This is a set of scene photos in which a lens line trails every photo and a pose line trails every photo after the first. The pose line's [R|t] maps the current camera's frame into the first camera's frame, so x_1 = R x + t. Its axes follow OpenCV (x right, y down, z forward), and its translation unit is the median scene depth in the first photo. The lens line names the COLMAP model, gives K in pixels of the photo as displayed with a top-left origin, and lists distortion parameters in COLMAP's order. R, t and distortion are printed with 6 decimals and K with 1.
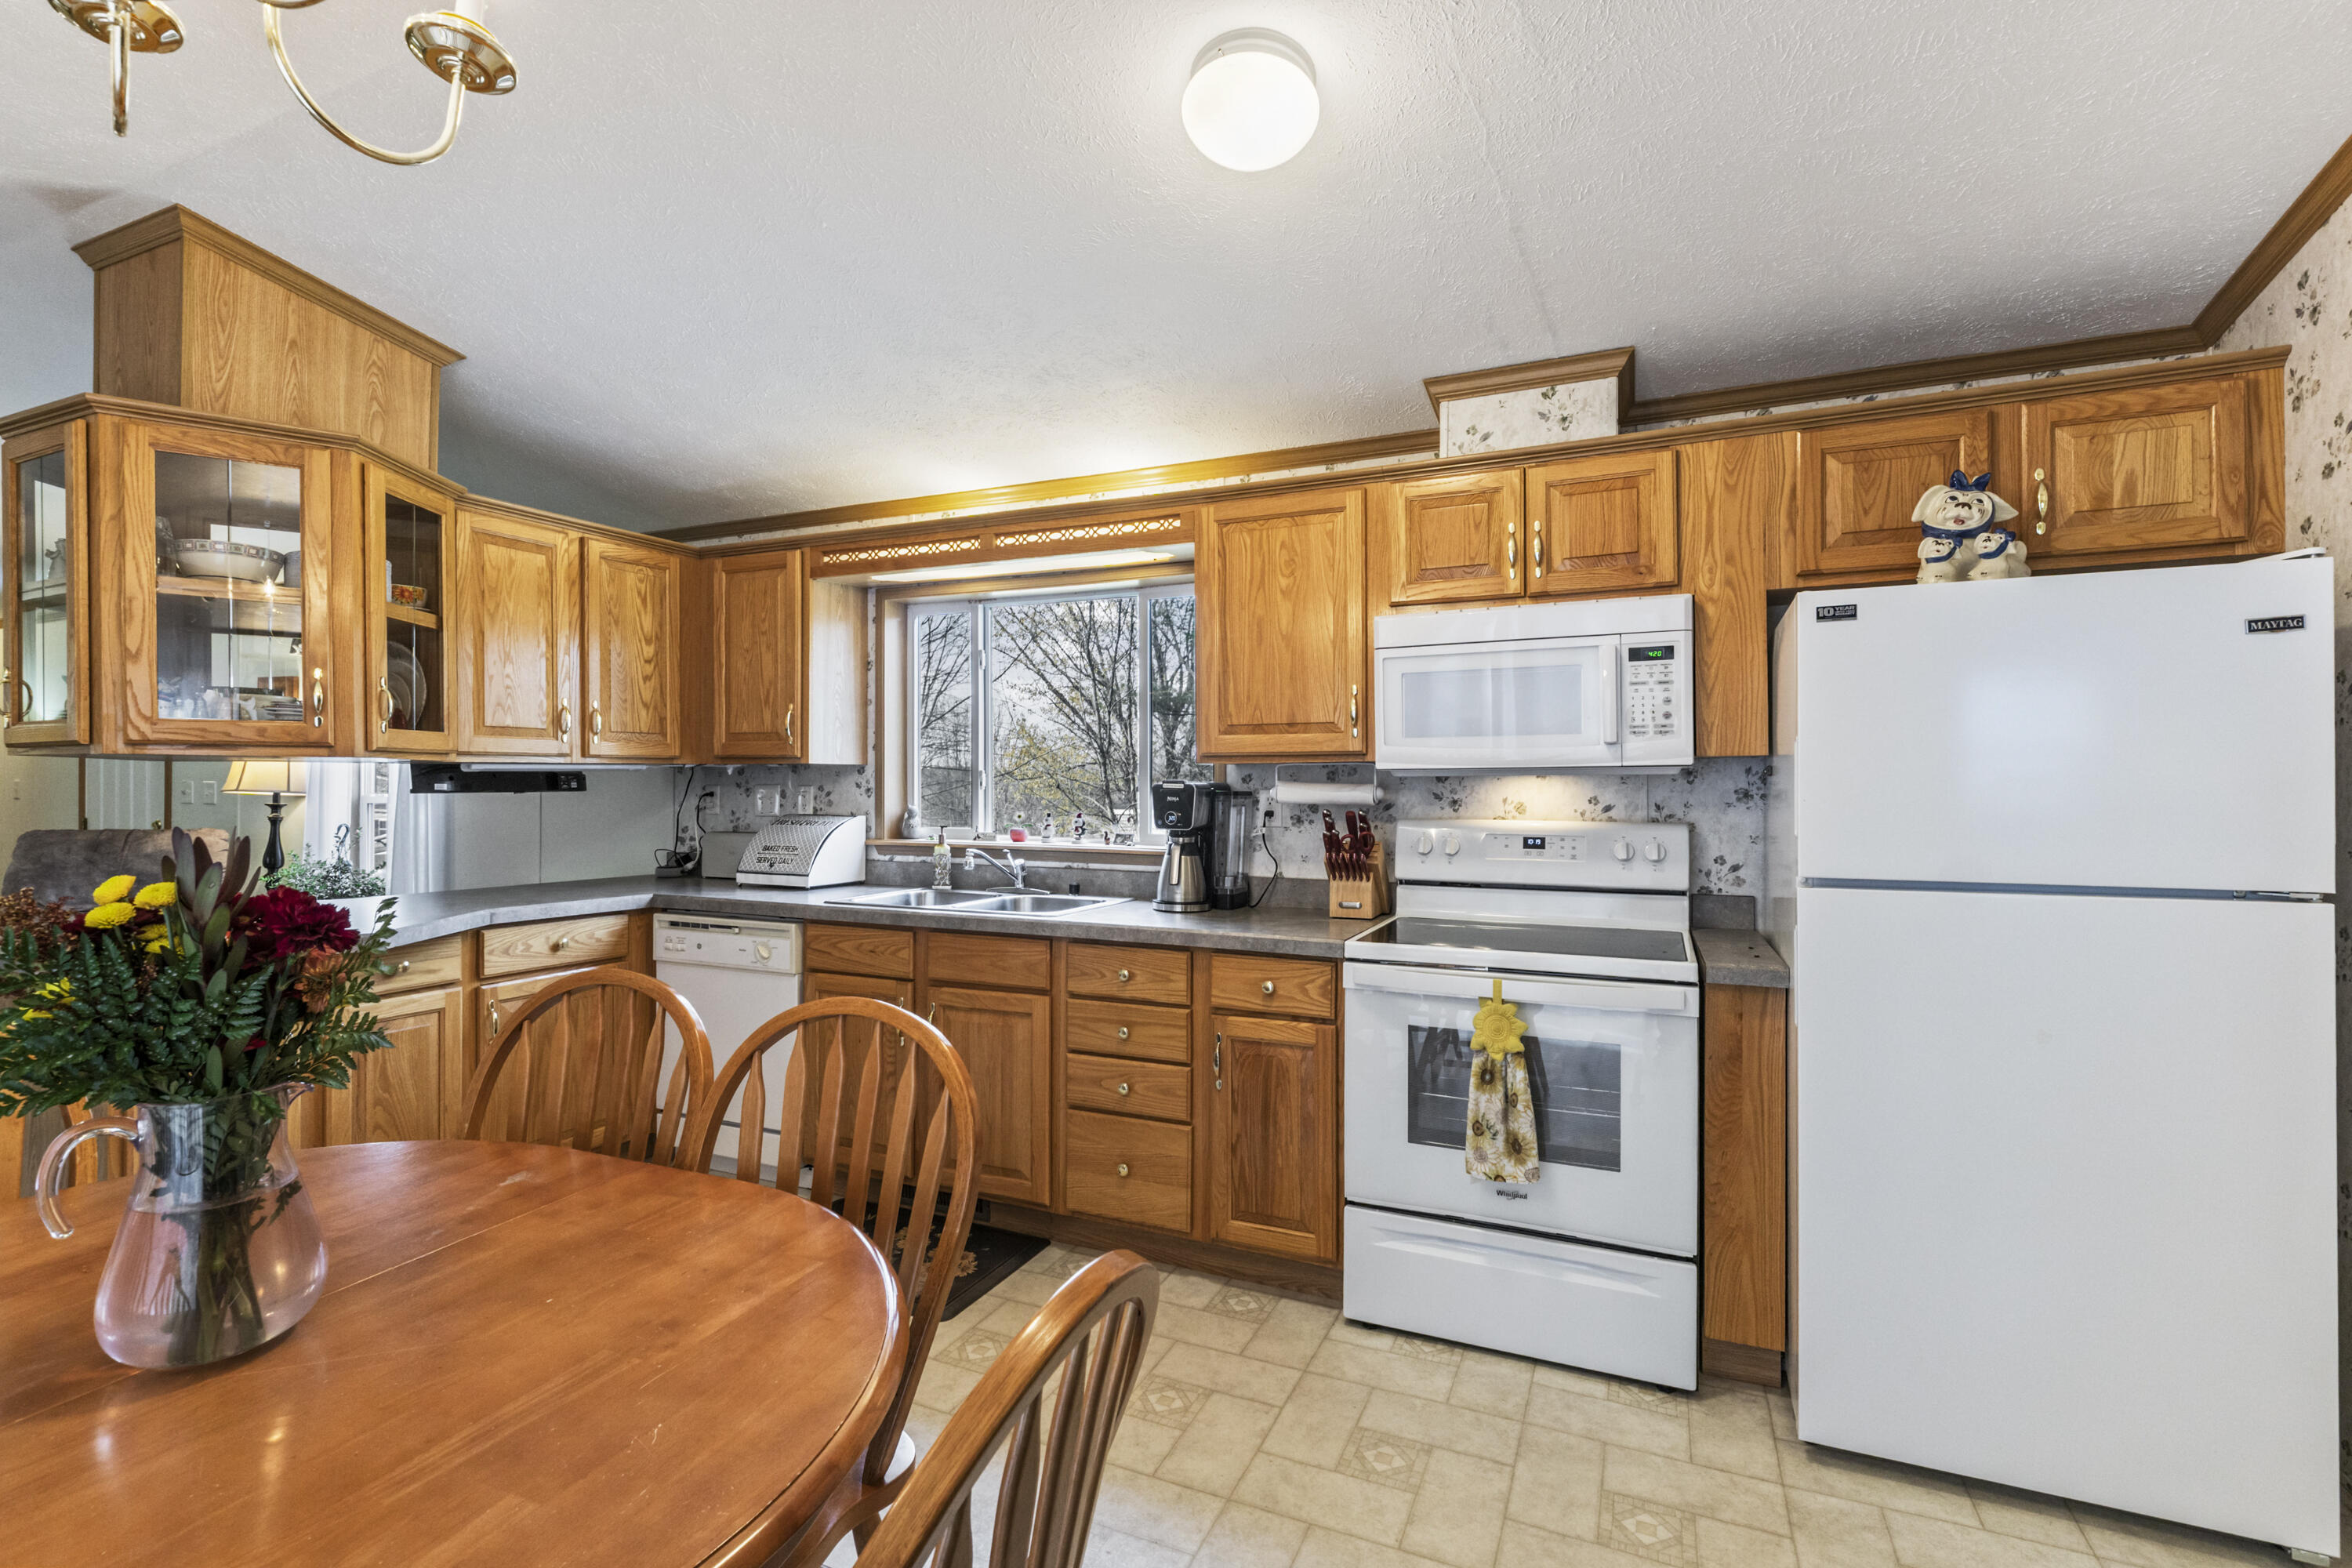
lens RADIAL K [[1063.3, 0, 1175.5], [0, 1063.3, 784.4], [0, 0, 1]] dist [-0.003515, -0.000417]
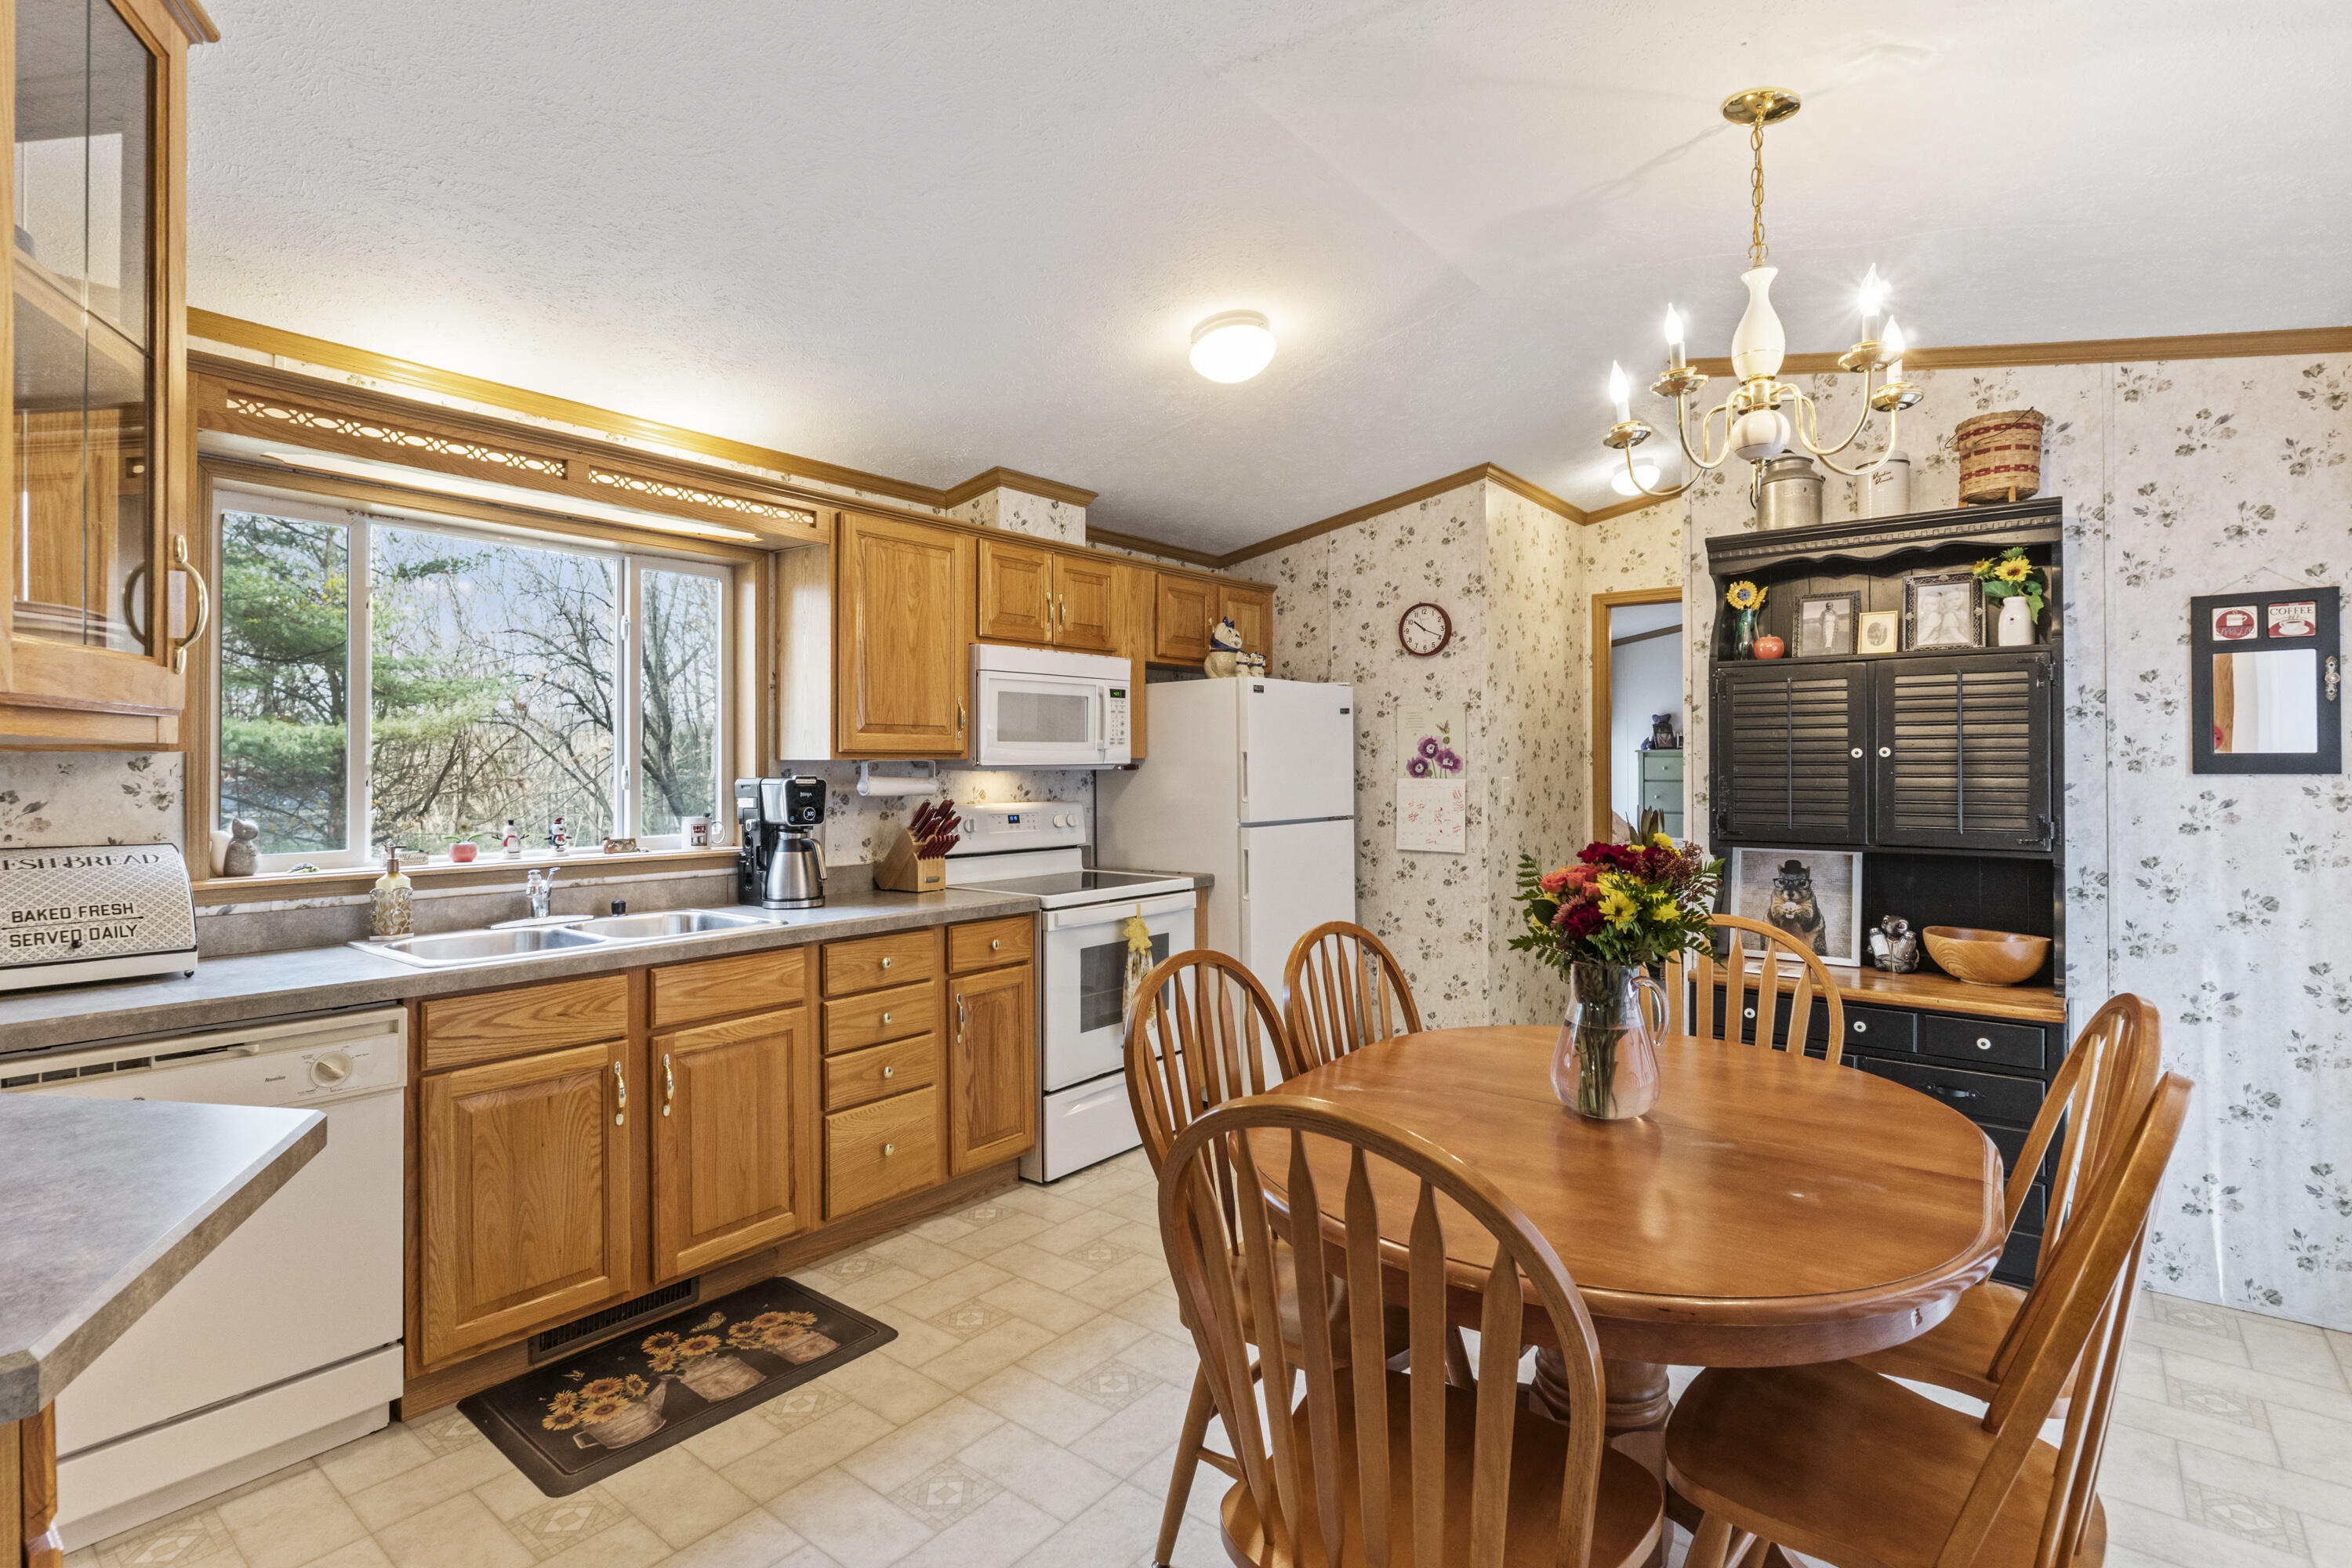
lens RADIAL K [[1120.9, 0, 1177.4], [0, 1120.9, 764.0], [0, 0, 1]] dist [-0.015400, 0.000028]
pose [[0.242640, 0.001685, 0.970115, -0.997797], [0.006716, 0.999972, -0.003417, -0.009703], [-0.970093, 0.007345, 0.242622, 0.436210]]
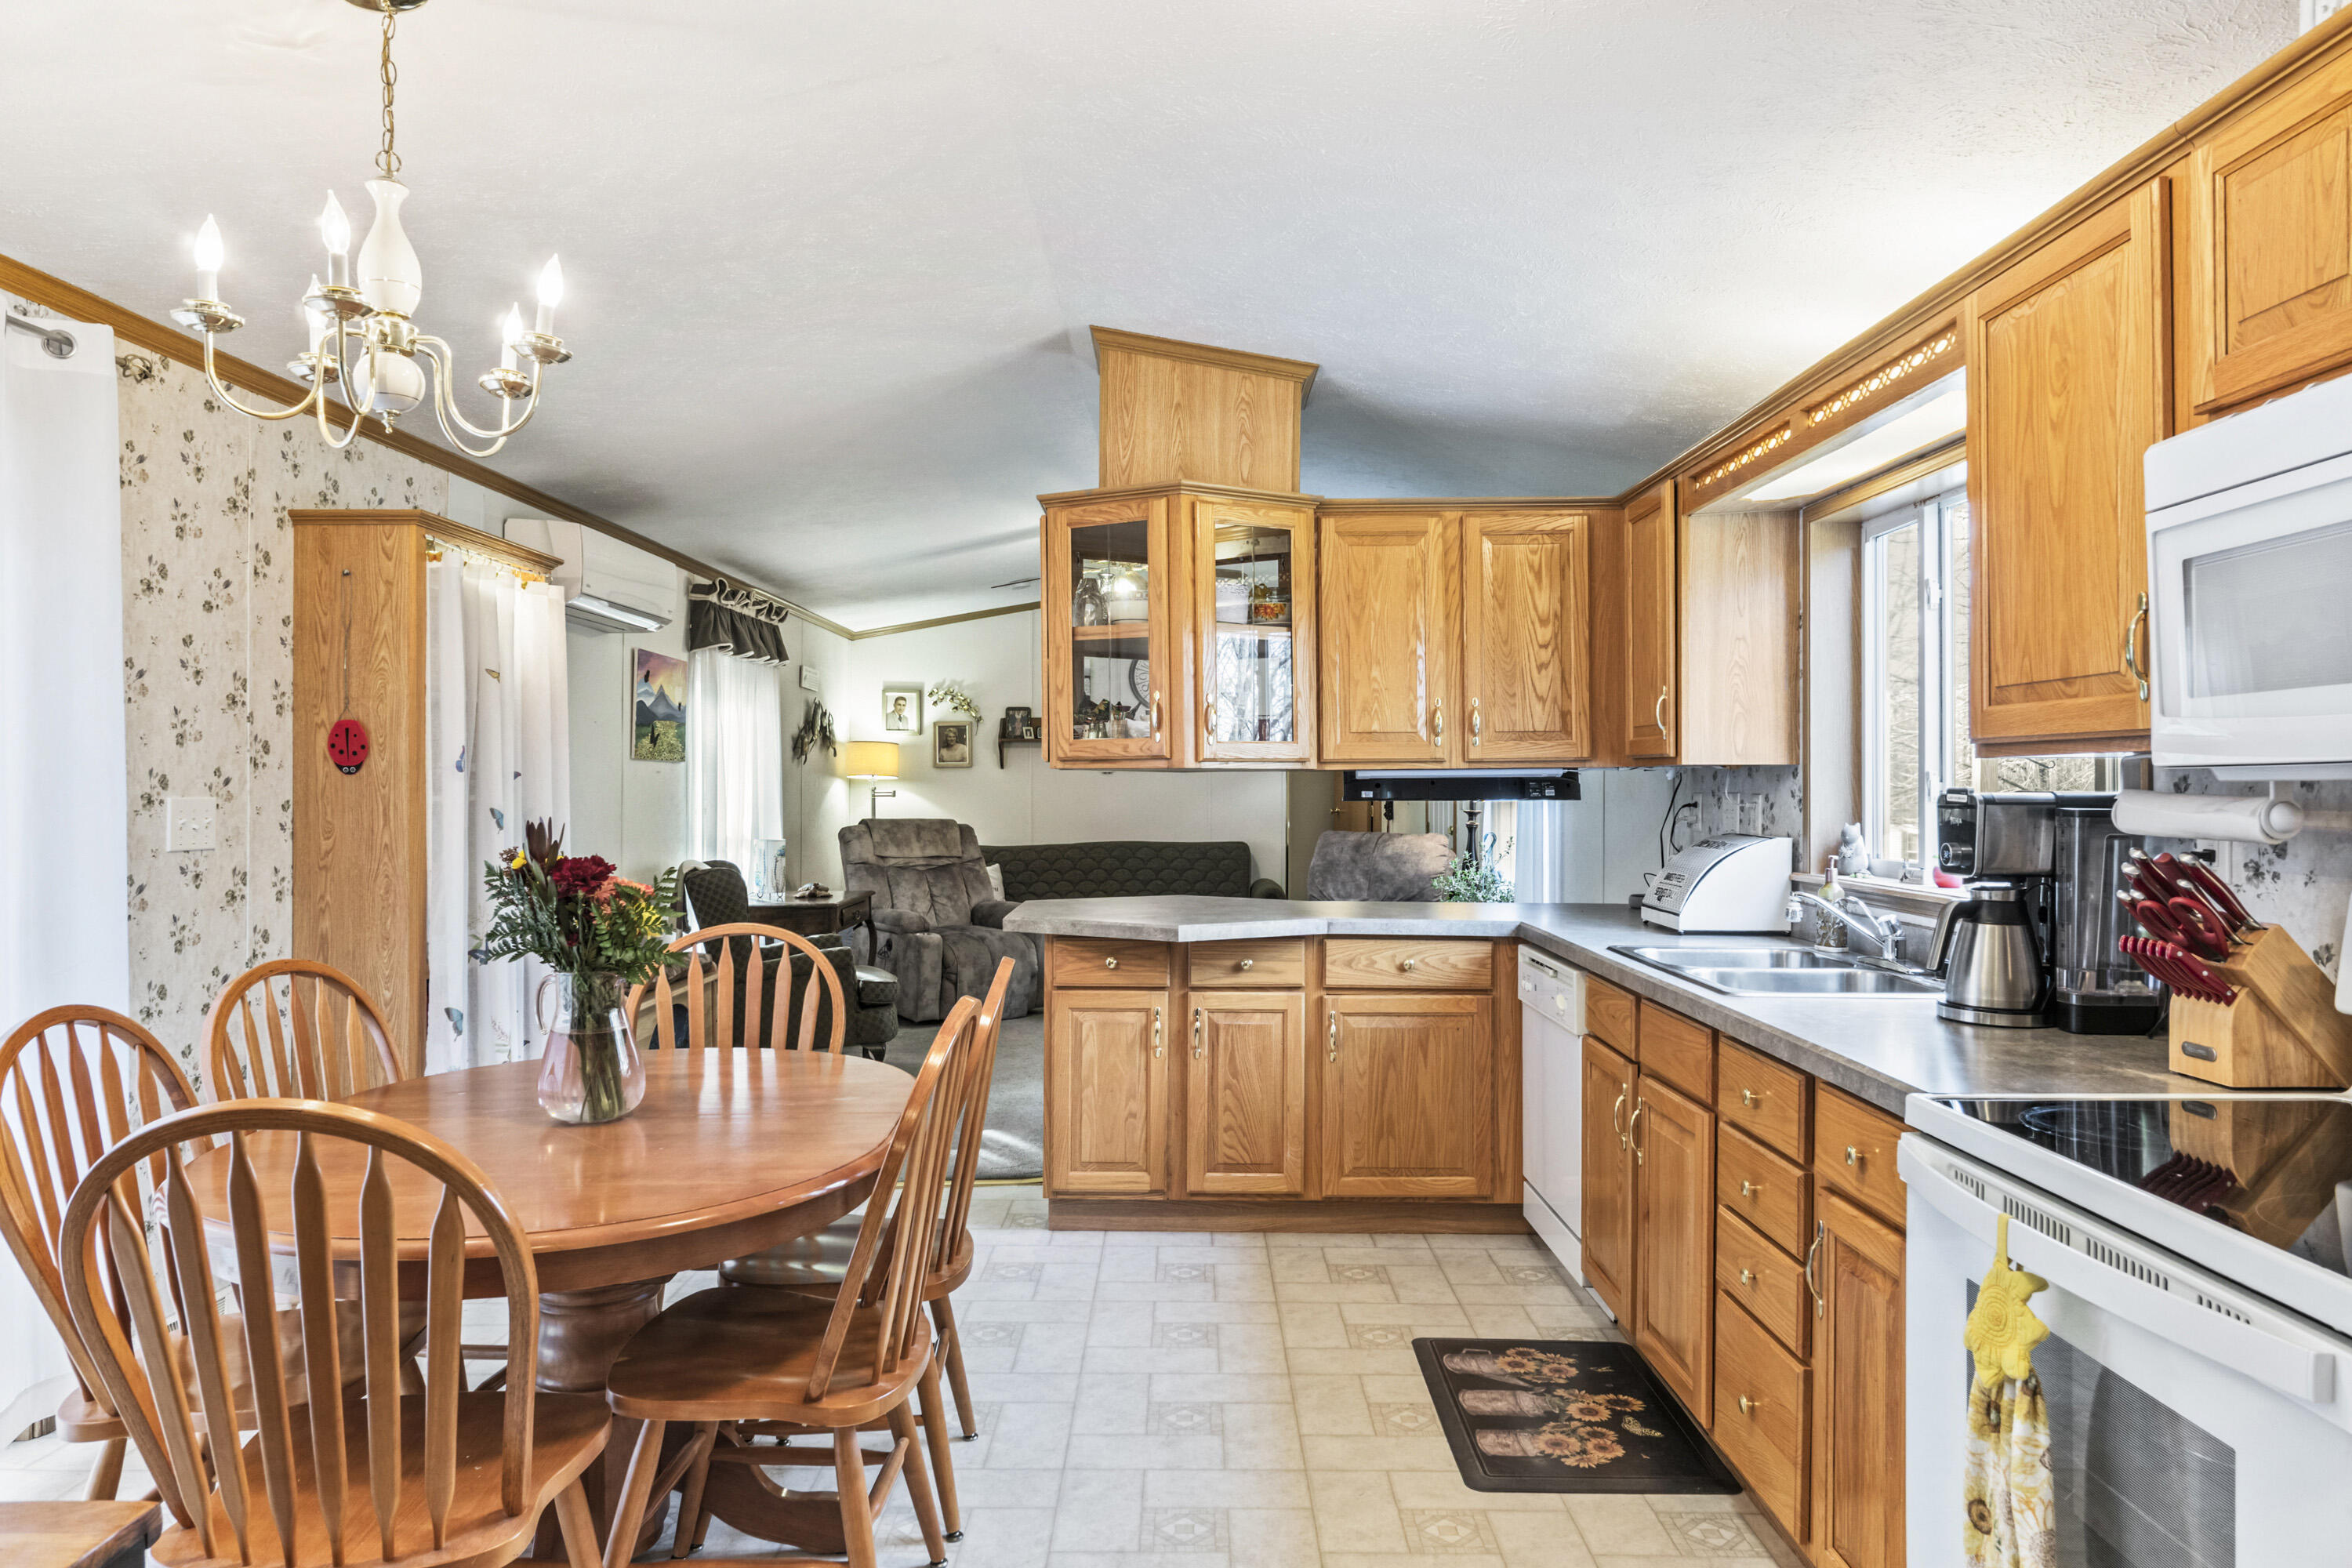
lens RADIAL K [[1523.6, 0, 1178.5], [0, 1523.6, 798.2], [0, 0, 1]] dist [0.009706, 0.000770]
pose [[0.398761, 0.006695, -0.917031, 0.619178], [-0.001394, 0.999977, 0.006695, -0.003912], [0.917054, -0.001391, 0.398761, 0.314925]]
